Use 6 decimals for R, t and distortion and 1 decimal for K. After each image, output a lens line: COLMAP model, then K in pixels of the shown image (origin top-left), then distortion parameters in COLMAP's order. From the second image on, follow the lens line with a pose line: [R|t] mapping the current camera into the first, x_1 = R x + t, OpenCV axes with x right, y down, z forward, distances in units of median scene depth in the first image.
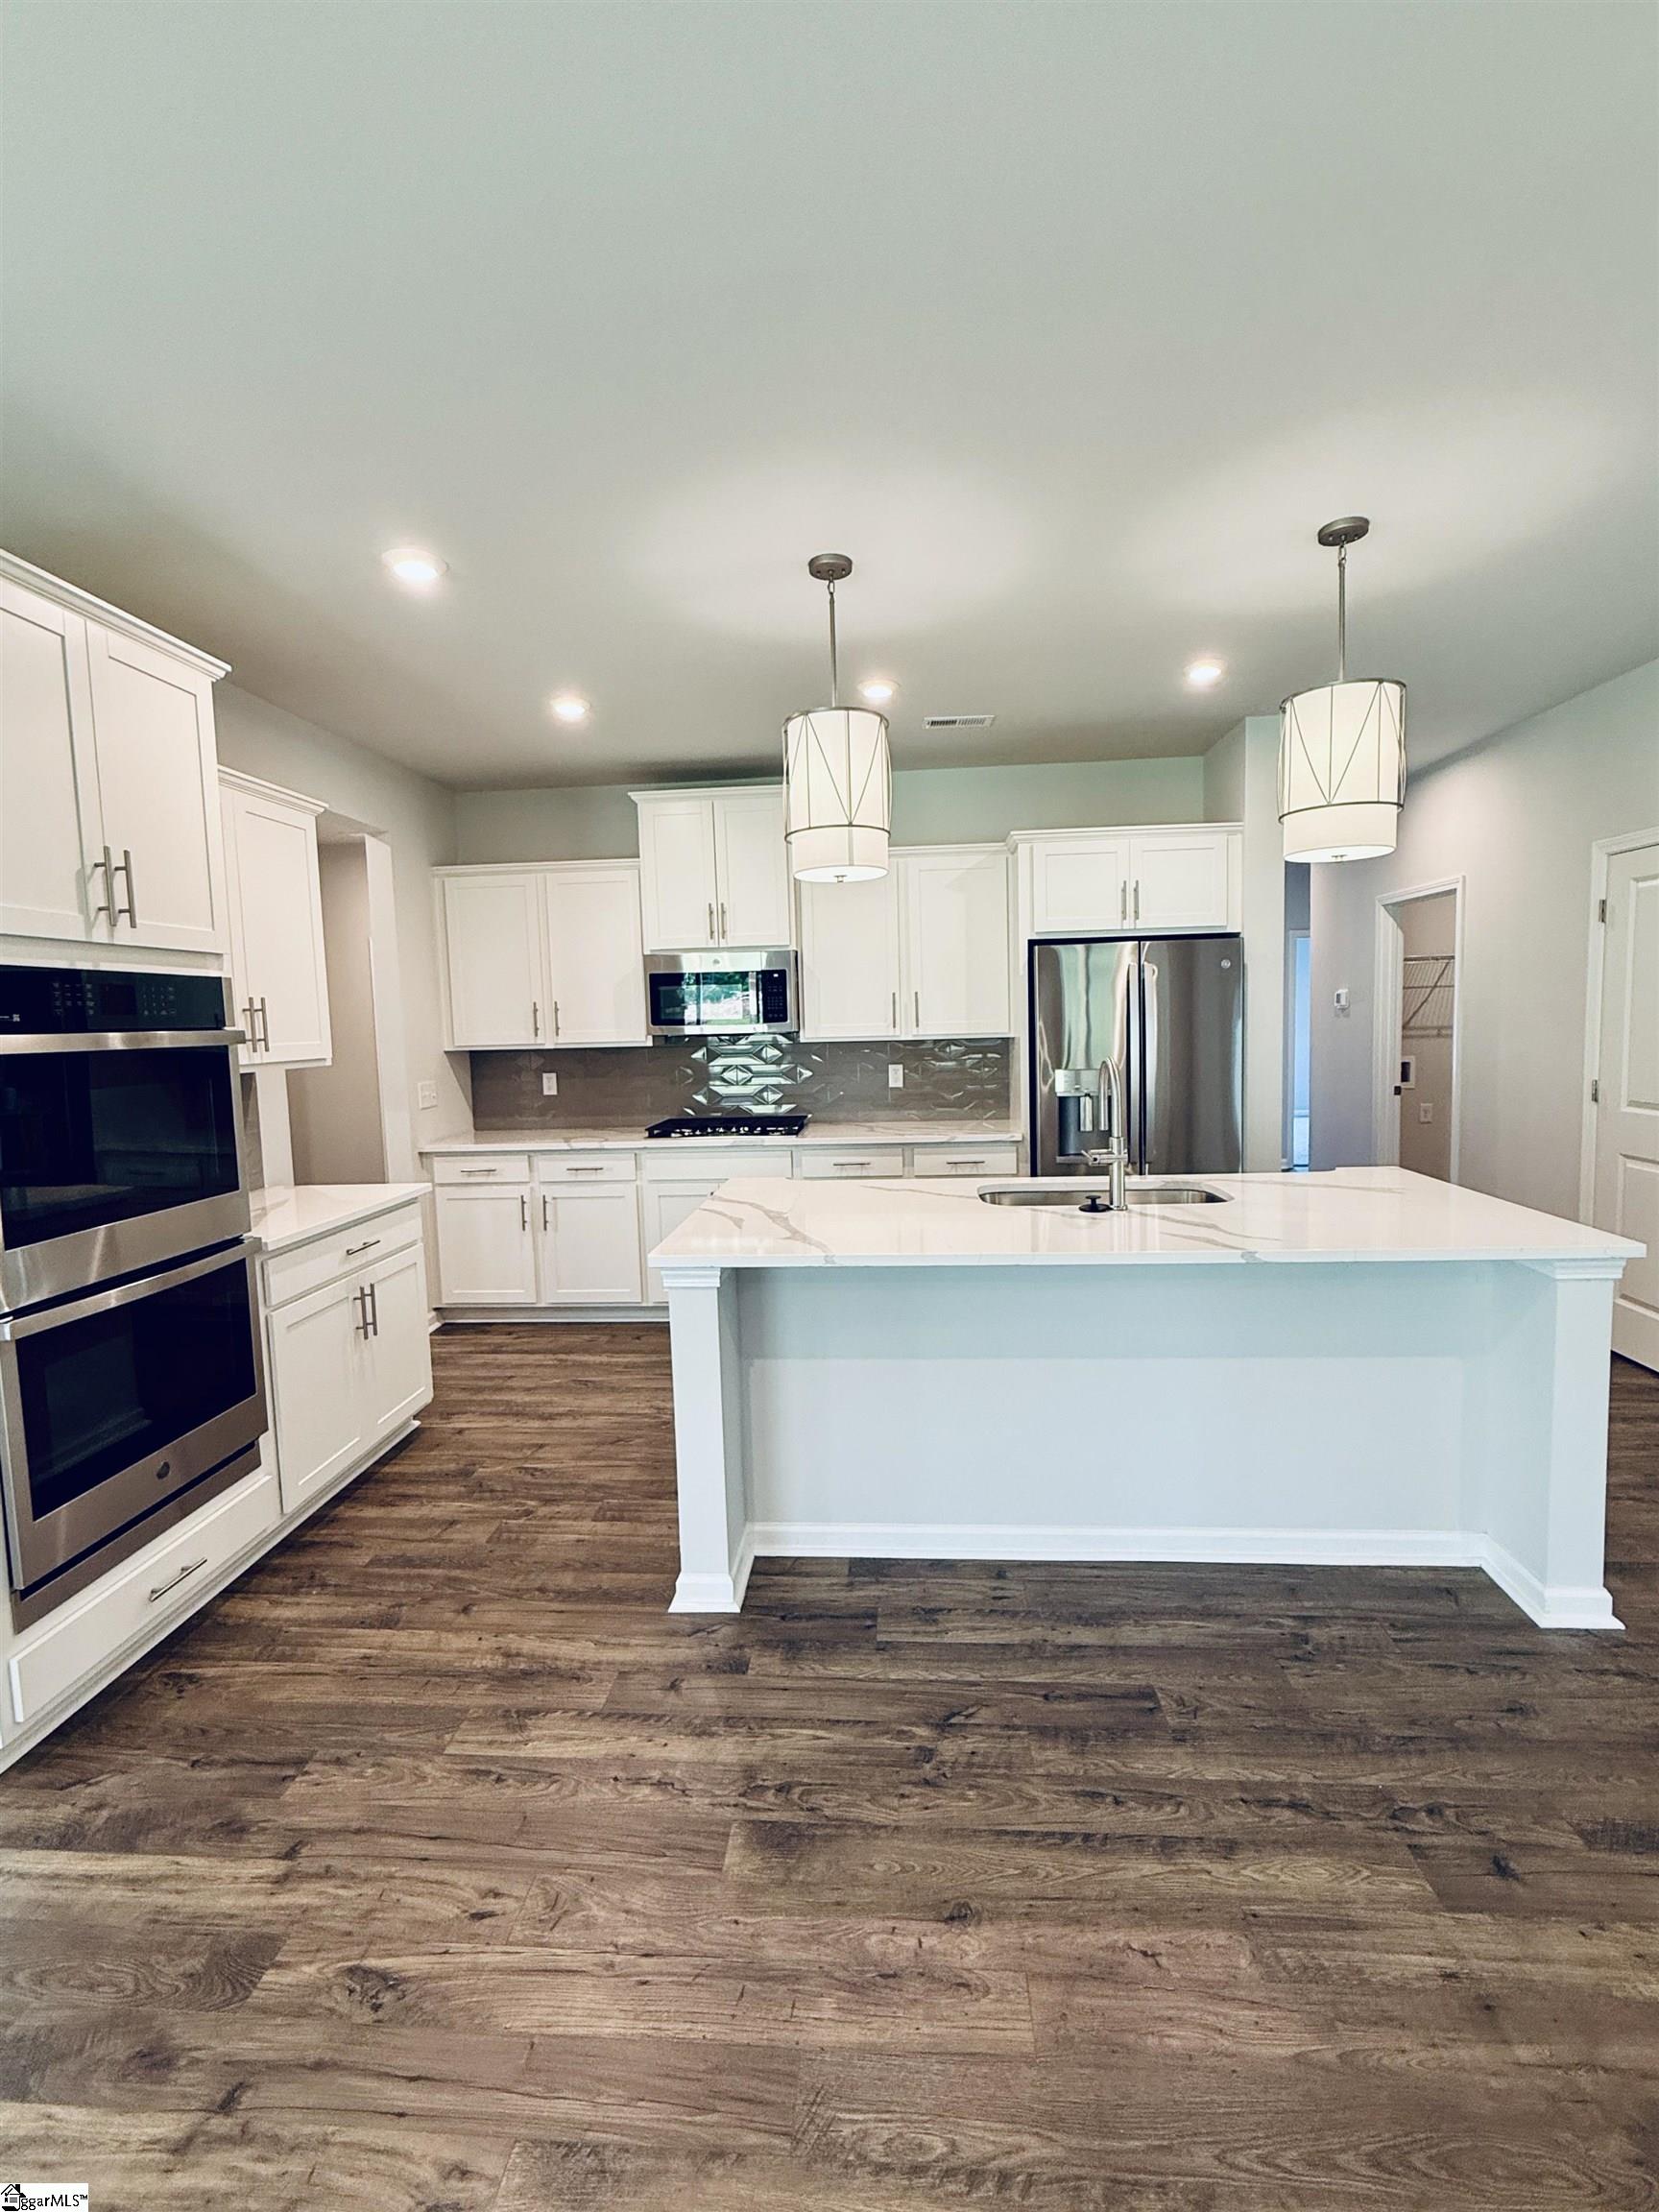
lens RADIAL K [[988.7, 0, 829.7], [0, 988.7, 1107.0], [0, 0, 1]] dist [0.003124, 0.000186]
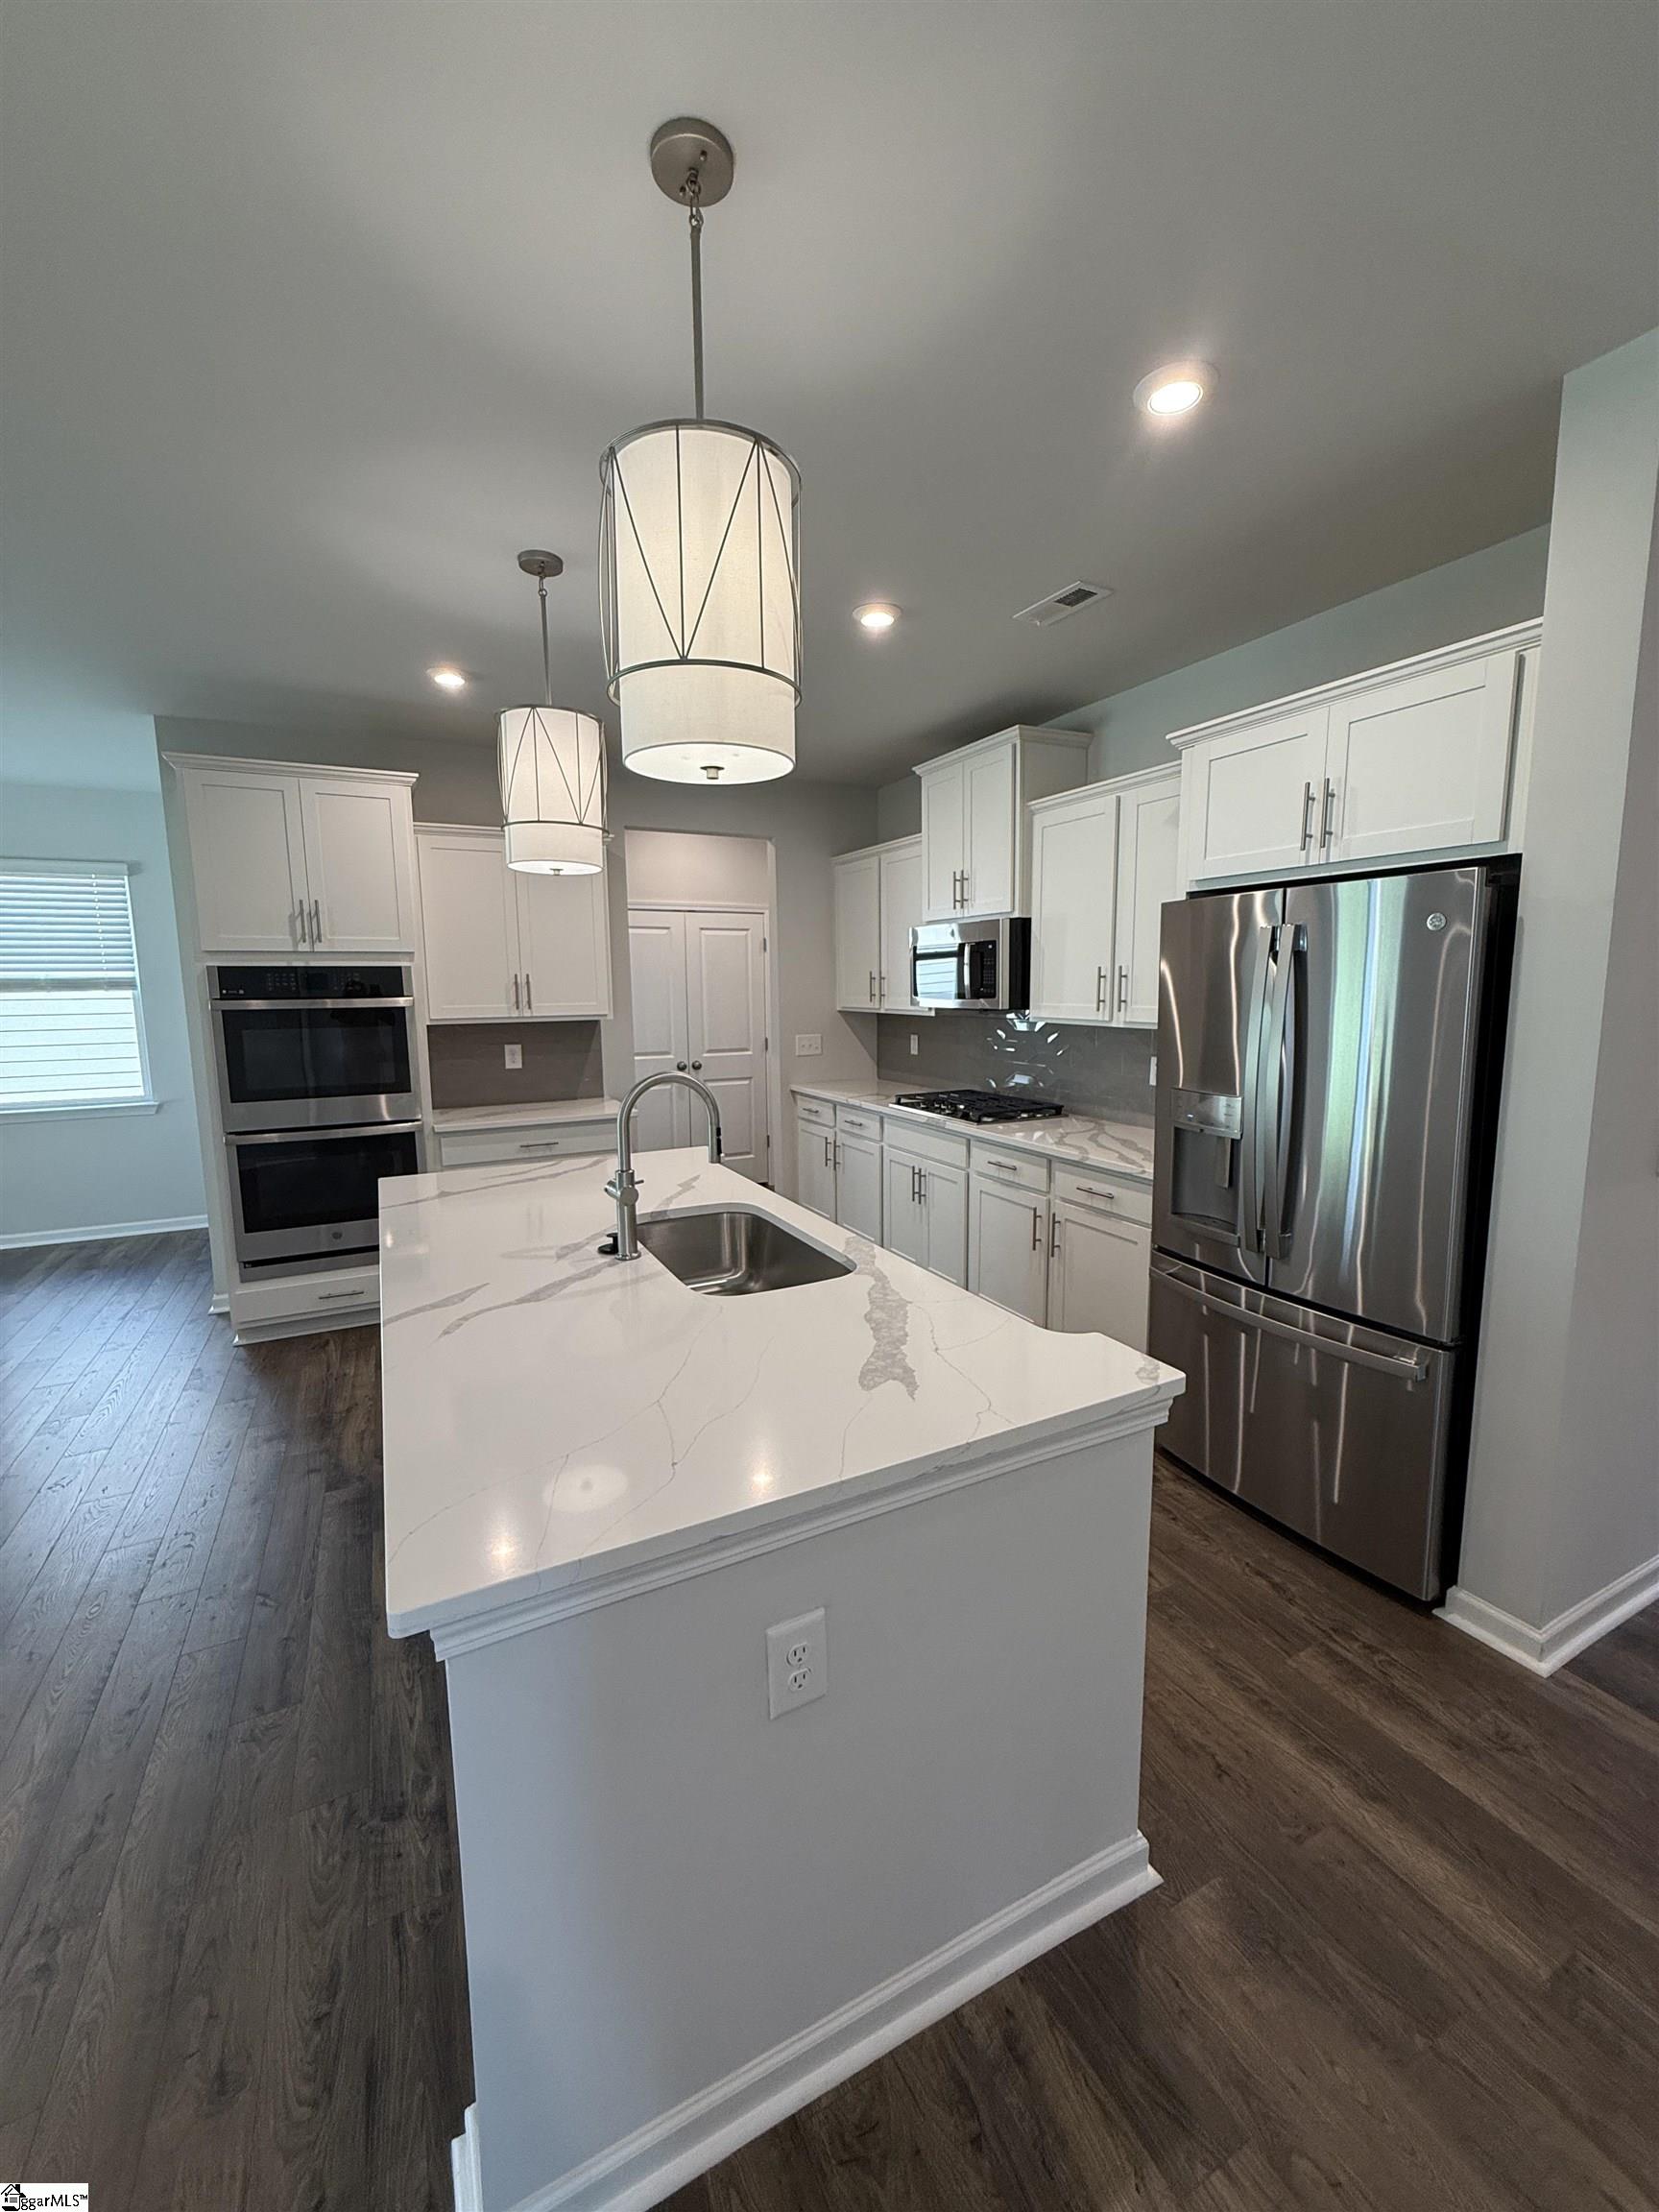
lens RADIAL K [[888.0, 0, 822.0], [0, 888.0, 1101.1], [0, 0, 1]] dist [0.000745, 0.000816]
pose [[0.511733, 0.138027, -0.847984, 0.574852], [-0.080587, 0.990370, 0.112572, -0.071310], [0.855357, 0.010730, 0.517929, 0.444088]]
